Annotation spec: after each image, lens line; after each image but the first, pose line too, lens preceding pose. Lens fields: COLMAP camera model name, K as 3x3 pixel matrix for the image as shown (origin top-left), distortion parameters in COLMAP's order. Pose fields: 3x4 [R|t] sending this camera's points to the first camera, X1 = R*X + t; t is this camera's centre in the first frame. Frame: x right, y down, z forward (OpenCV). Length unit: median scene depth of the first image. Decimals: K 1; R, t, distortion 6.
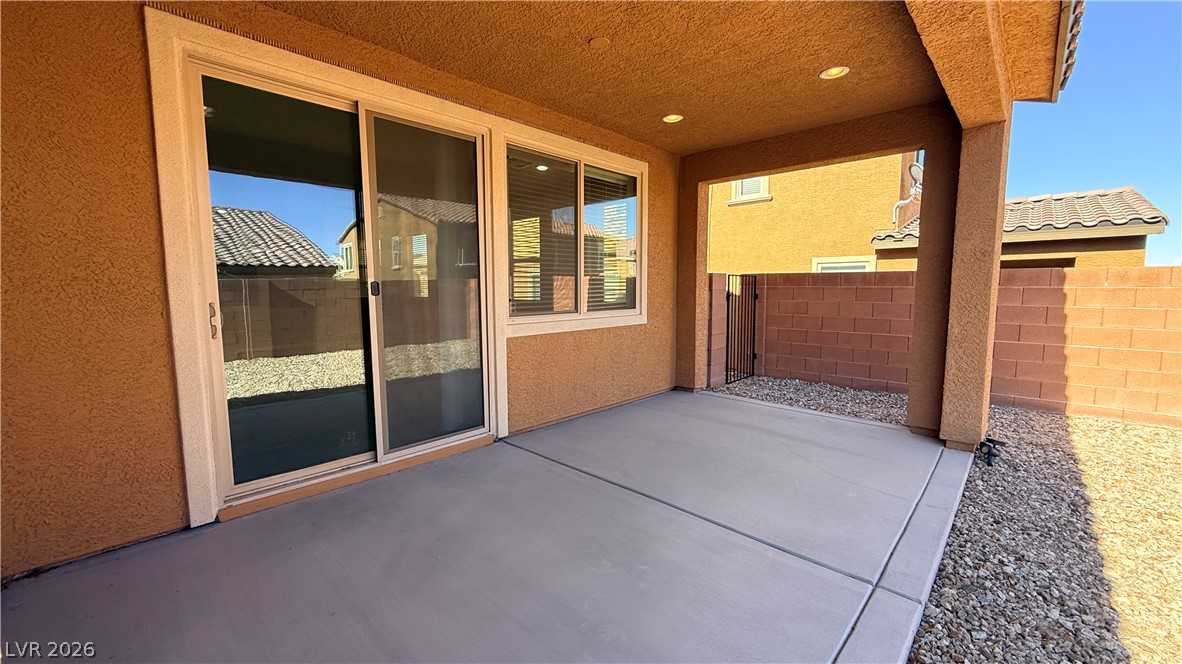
lens RADIAL K [[472.3, 0, 590.9], [0, 472.3, 332.8], [0, 0, 1]] dist [0.000492, -0.000109]
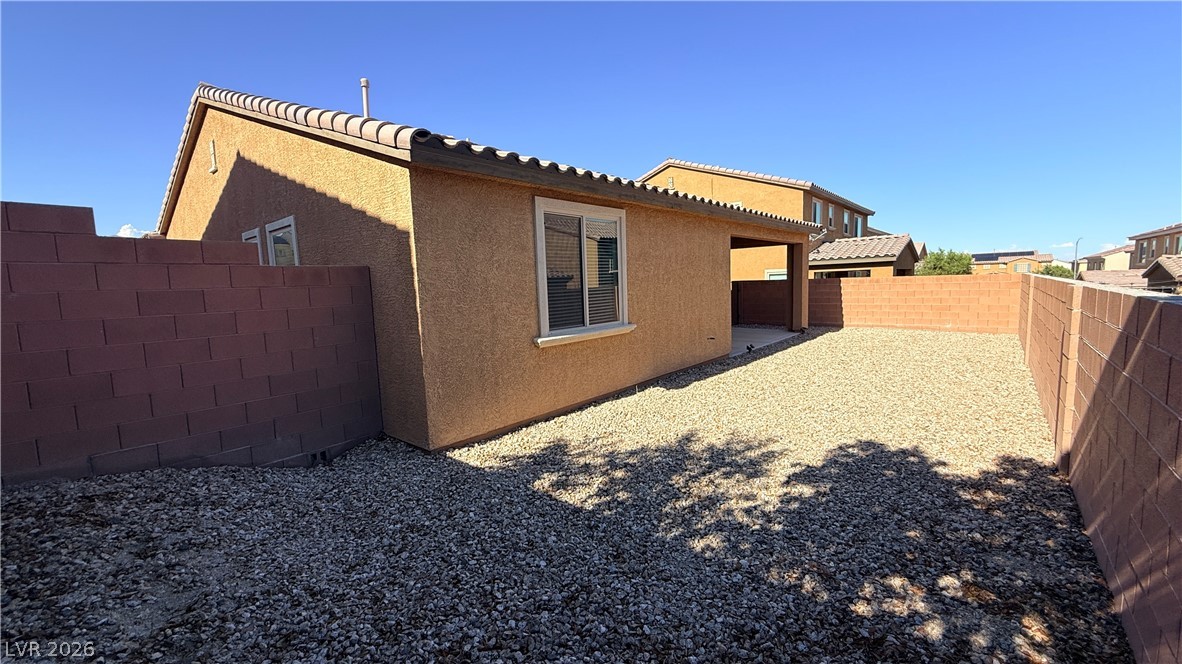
lens RADIAL K [[472.3, 0, 590.1], [0, 472.3, 332.7], [0, 0, 1]] dist [0.000492, -0.000109]
pose [[0.998545, -0.035327, 0.040752, -0.685860], [0.034983, 0.999346, 0.009136, 0.119998], [-0.041048, -0.007697, 0.999128, -1.846099]]
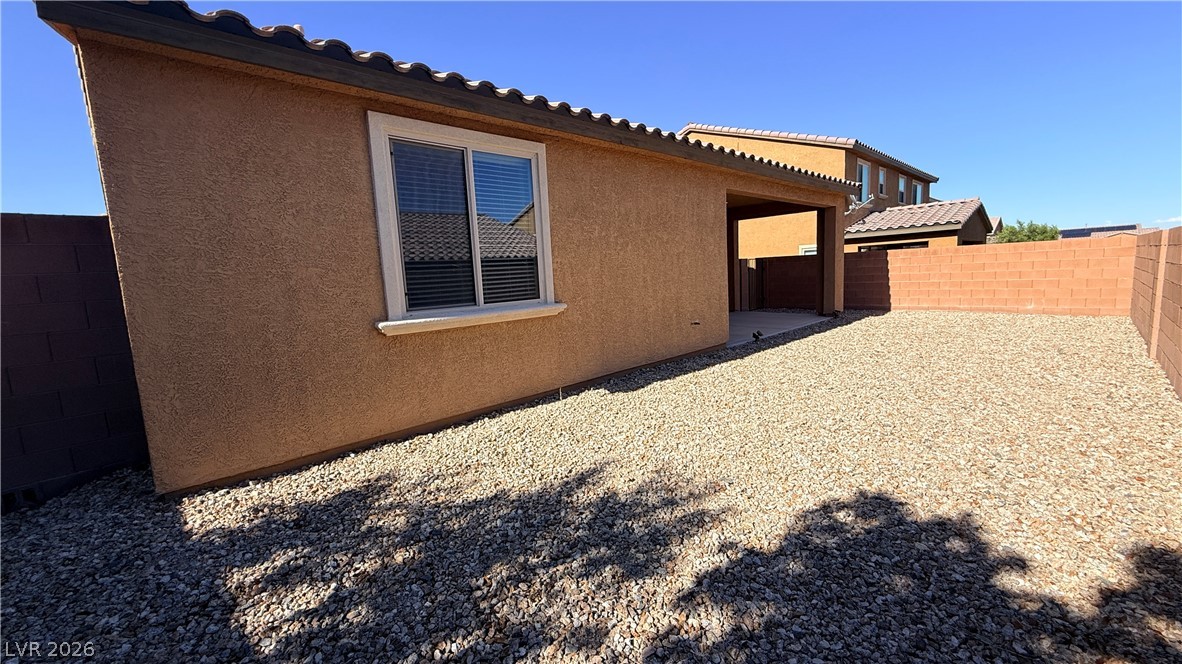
lens RADIAL K [[472.3, 0, 591.3], [0, 472.3, 330.9], [0, 0, 1]] dist [0.000492, -0.000109]
pose [[0.997492, -0.040578, -0.057998, -0.382148], [0.042057, 0.998814, 0.024513, 0.148837], [0.056935, -0.026891, 0.998016, -1.472069]]
